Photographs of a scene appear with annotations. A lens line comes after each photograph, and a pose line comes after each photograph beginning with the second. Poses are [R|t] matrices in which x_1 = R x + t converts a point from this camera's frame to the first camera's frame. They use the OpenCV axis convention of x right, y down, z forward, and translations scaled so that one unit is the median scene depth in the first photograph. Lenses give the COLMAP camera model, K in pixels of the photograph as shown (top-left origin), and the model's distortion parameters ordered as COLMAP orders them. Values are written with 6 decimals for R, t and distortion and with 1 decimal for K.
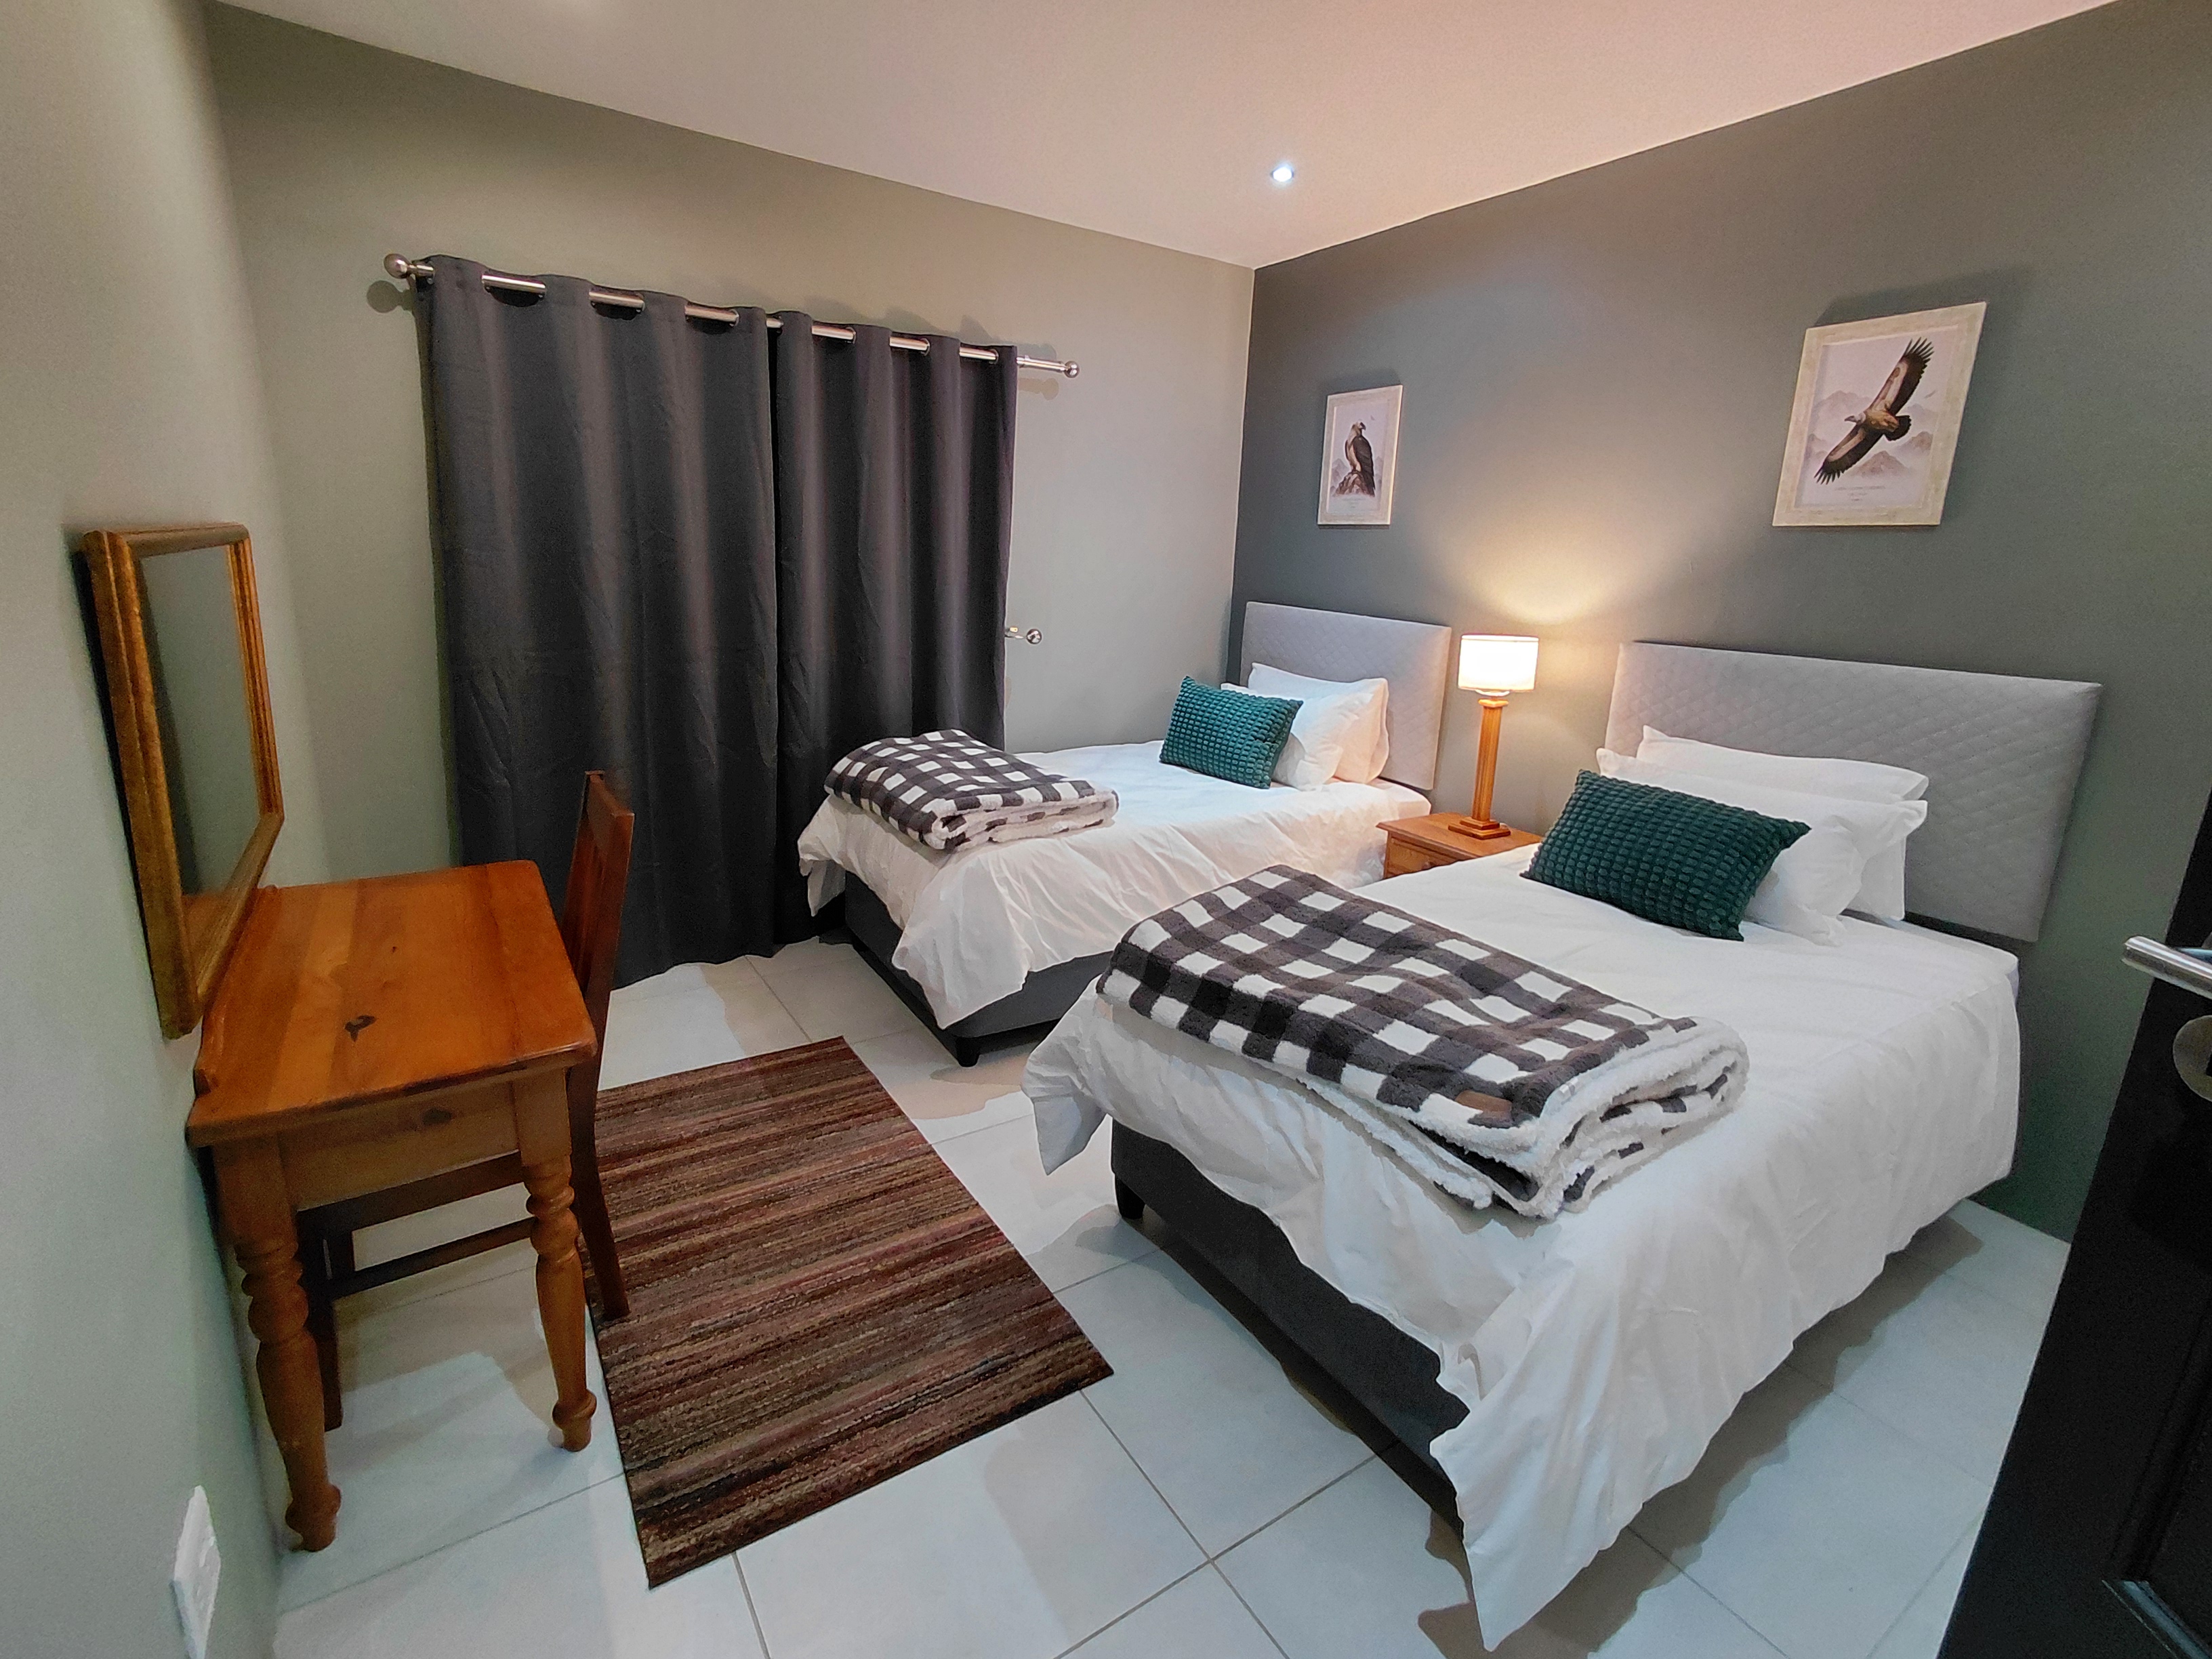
lens RADIAL K [[1031.6, 0, 1112.0], [0, 1031.6, 838.5], [0, 0, 1]] dist [0.002713, 0.003837]
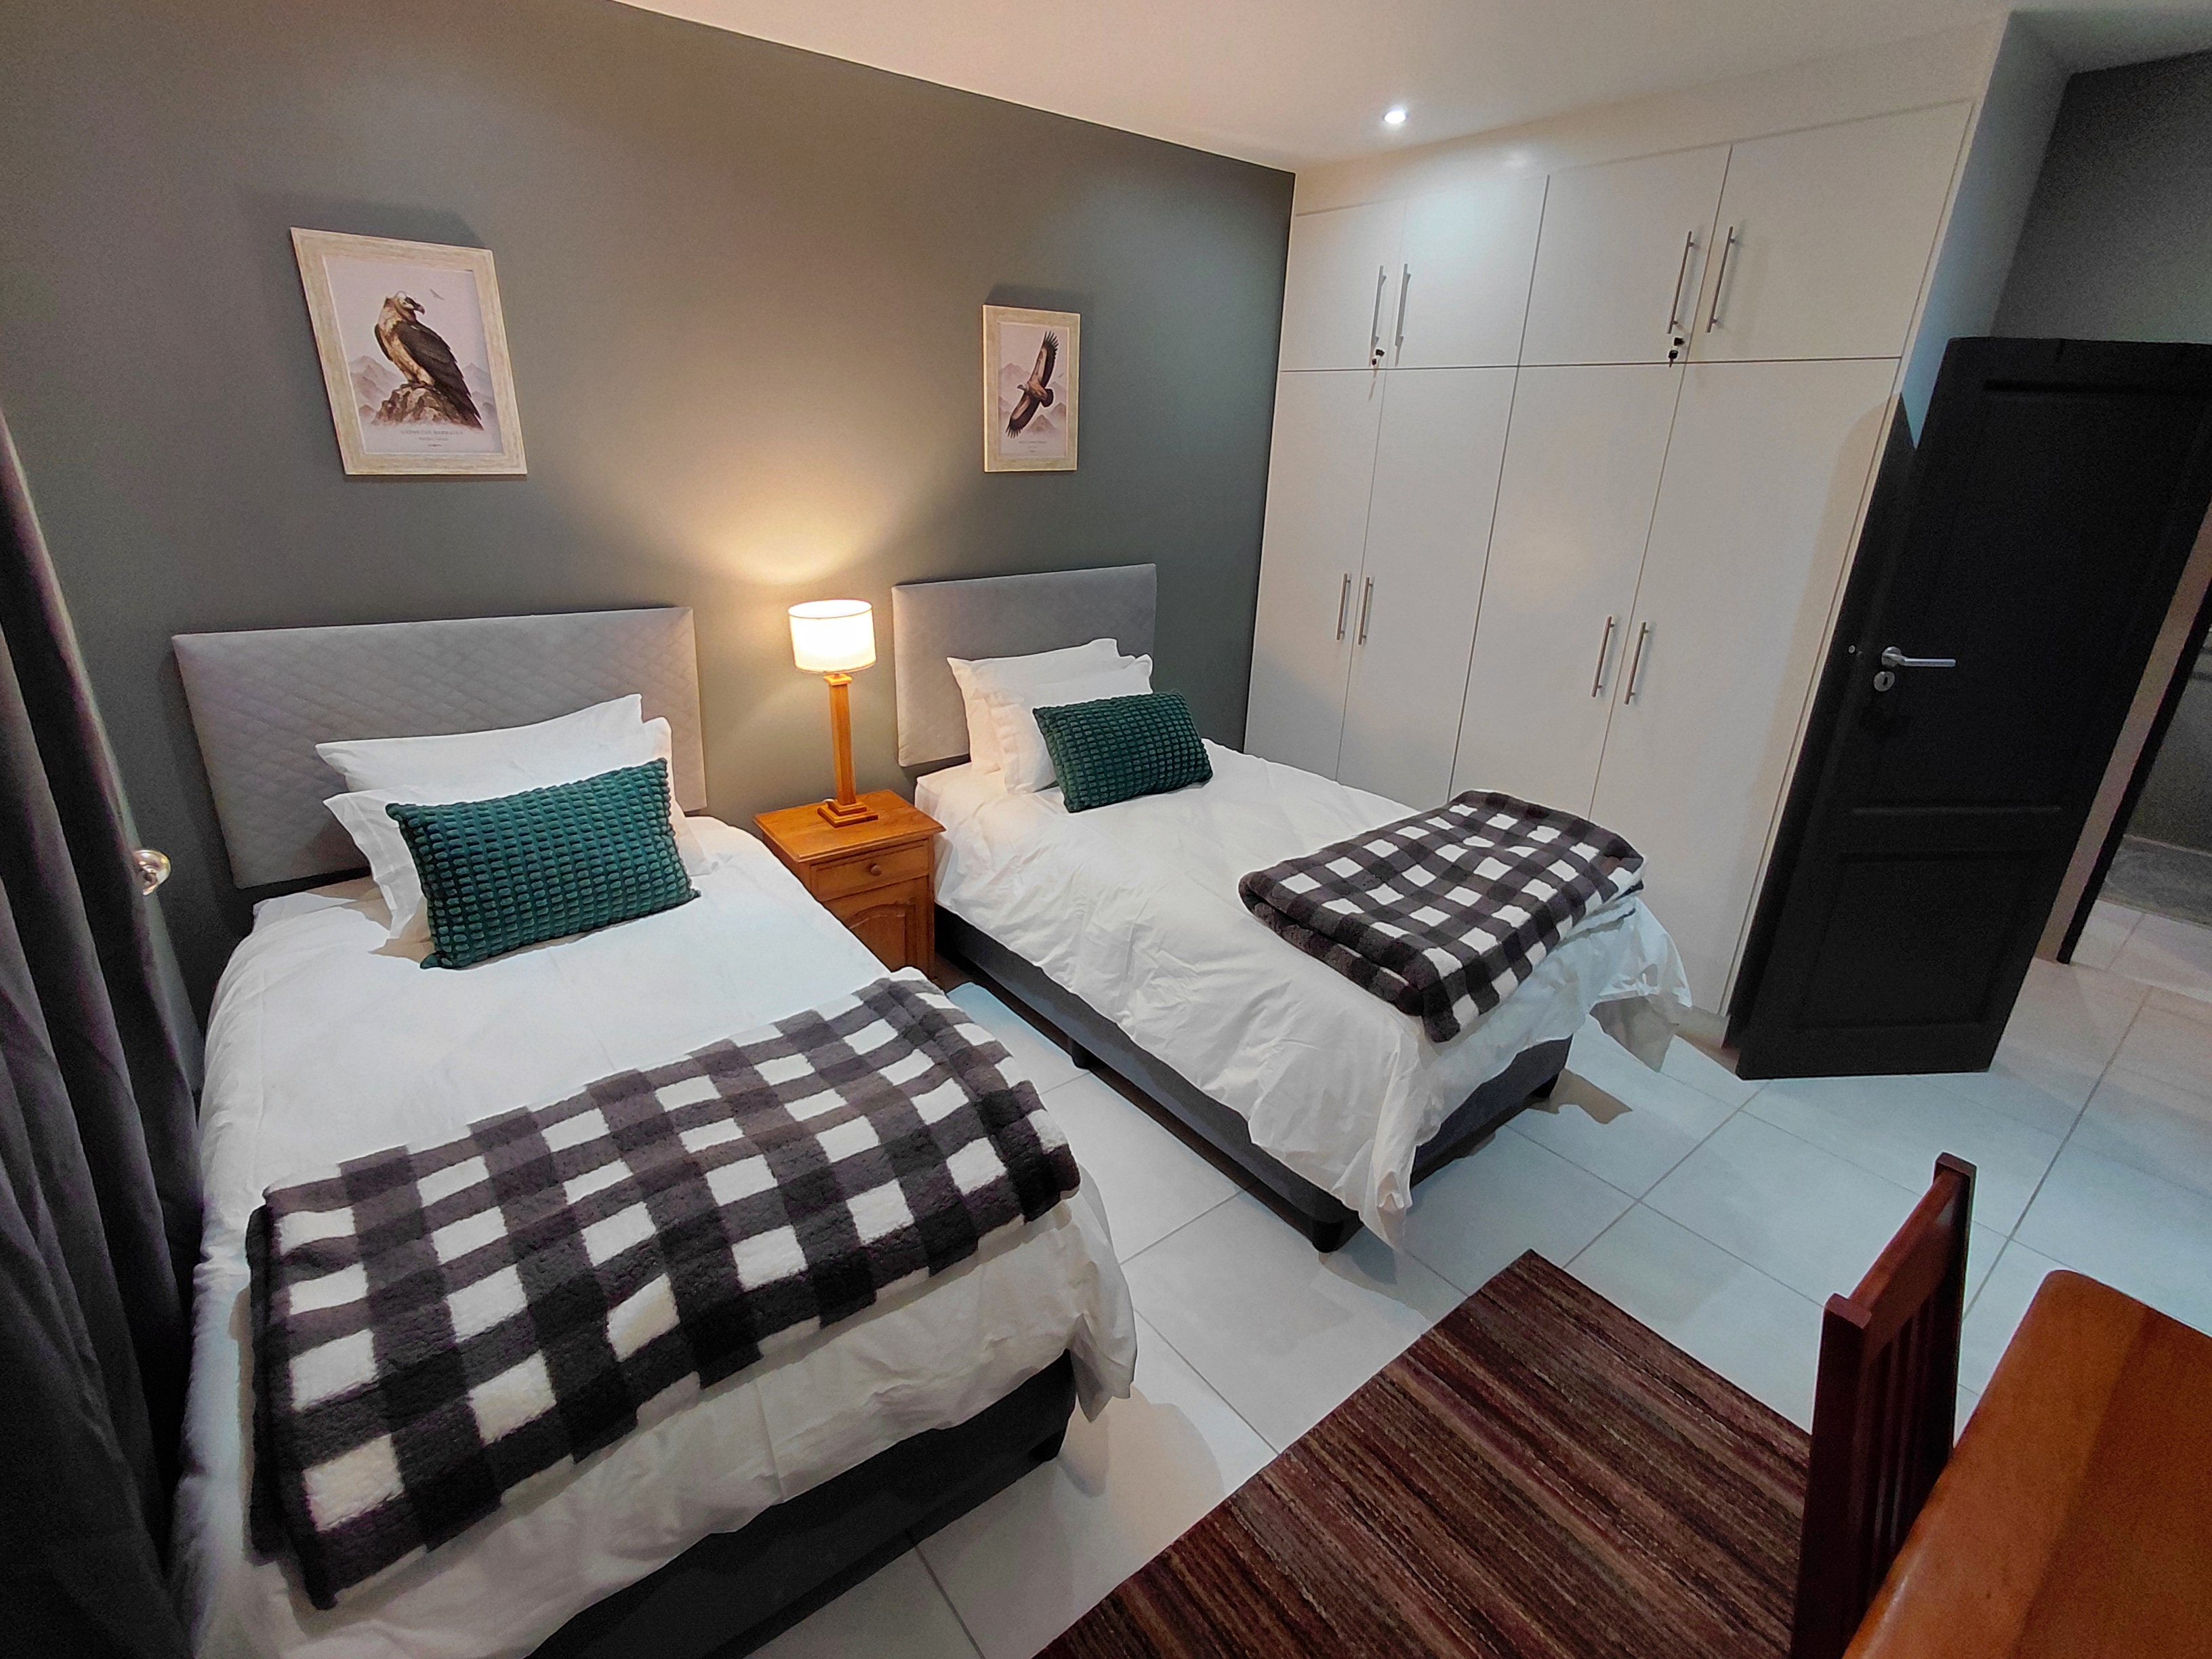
lens RADIAL K [[1031.6, 0, 1119.3], [0, 1031.6, 813.9], [0, 0, 1]] dist [0.002713, 0.003837]
pose [[-0.101608, -0.394395, 0.913306, -0.683249], [0.232114, 0.883320, 0.407270, -0.444260], [-0.967367, 0.253373, 0.001792, 1.046240]]
